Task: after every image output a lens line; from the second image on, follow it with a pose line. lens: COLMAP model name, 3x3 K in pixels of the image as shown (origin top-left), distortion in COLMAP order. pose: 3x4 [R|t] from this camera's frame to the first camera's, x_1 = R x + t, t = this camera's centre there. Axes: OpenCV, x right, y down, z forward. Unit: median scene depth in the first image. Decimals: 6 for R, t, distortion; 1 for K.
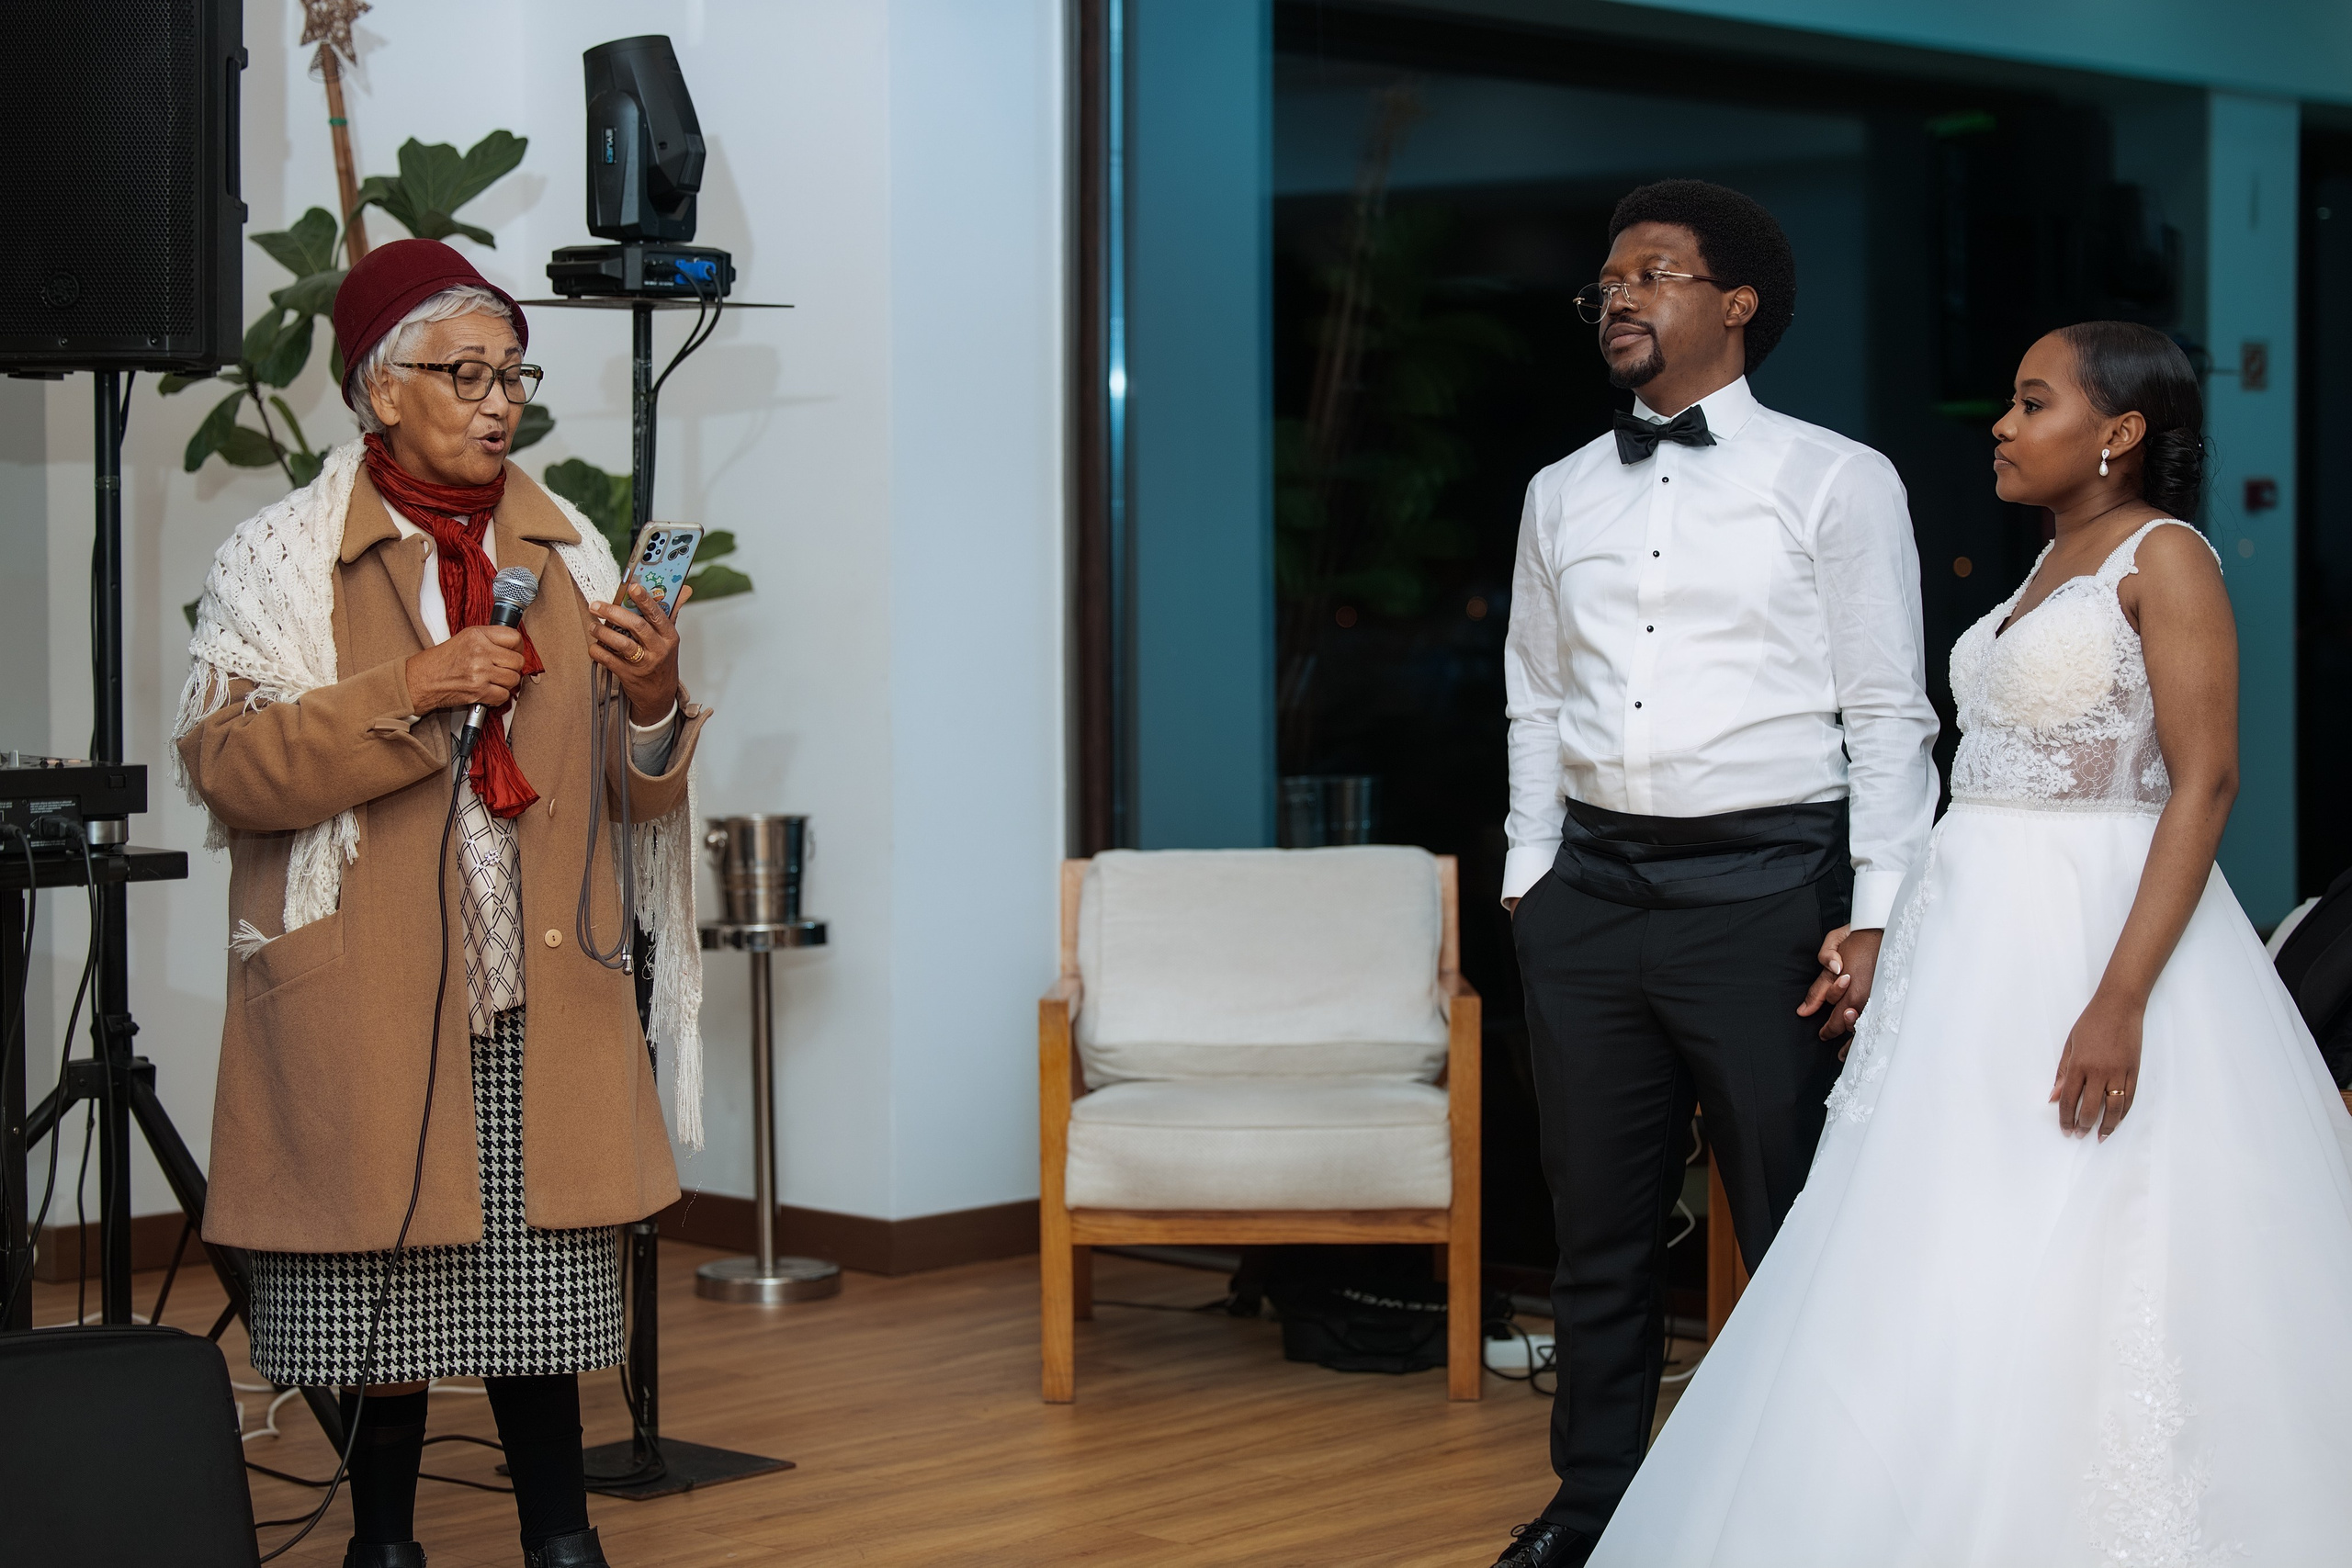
lens RADIAL K [[4786.5, 0, 1176.0], [0, 4786.5, 784.0], [0, 0, 1]] dist [0.010888, -0.036823]
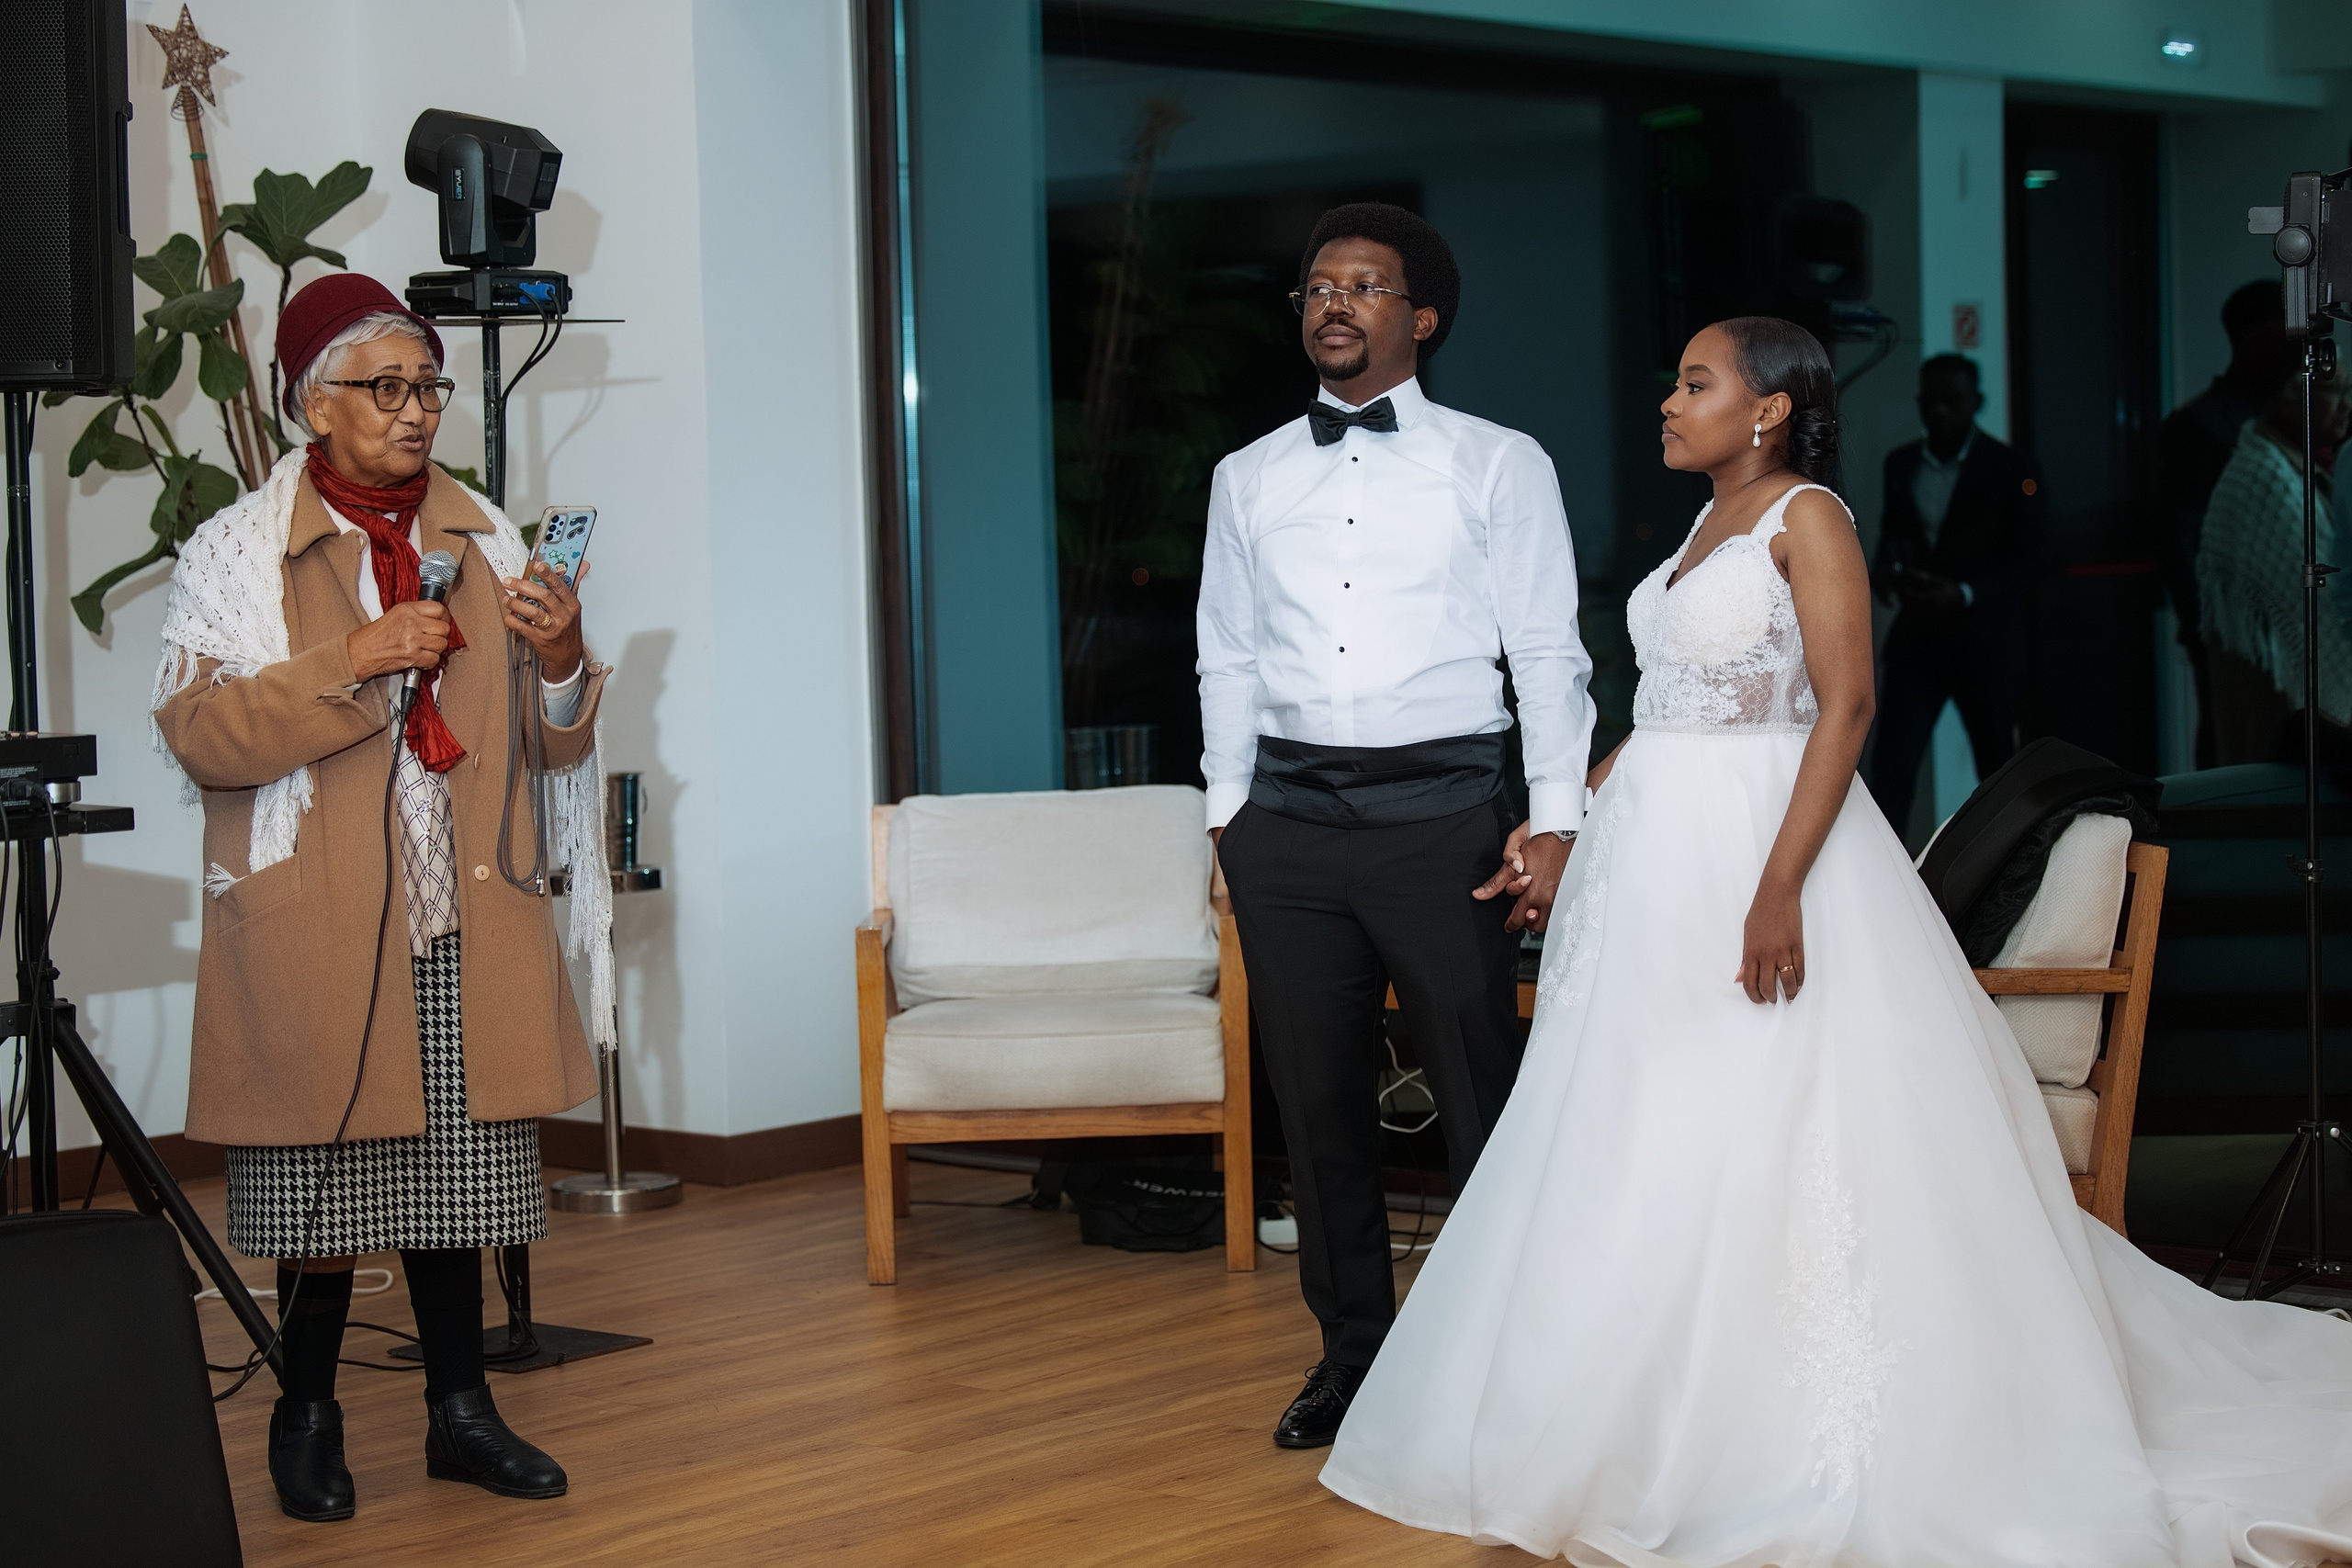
lens RADIAL K [[4786.5, 0, 1176.0], [0, 4786.5, 784.0], [0, 0, 1]] dist [0.010888, -0.036823]
pose [[0.998774, -0.026023, 0.042114, 0.000165], [0.025665, 0.999630, 0.009040, 0.002882], [-0.042334, -0.007948, 0.999072, -0.134399]]
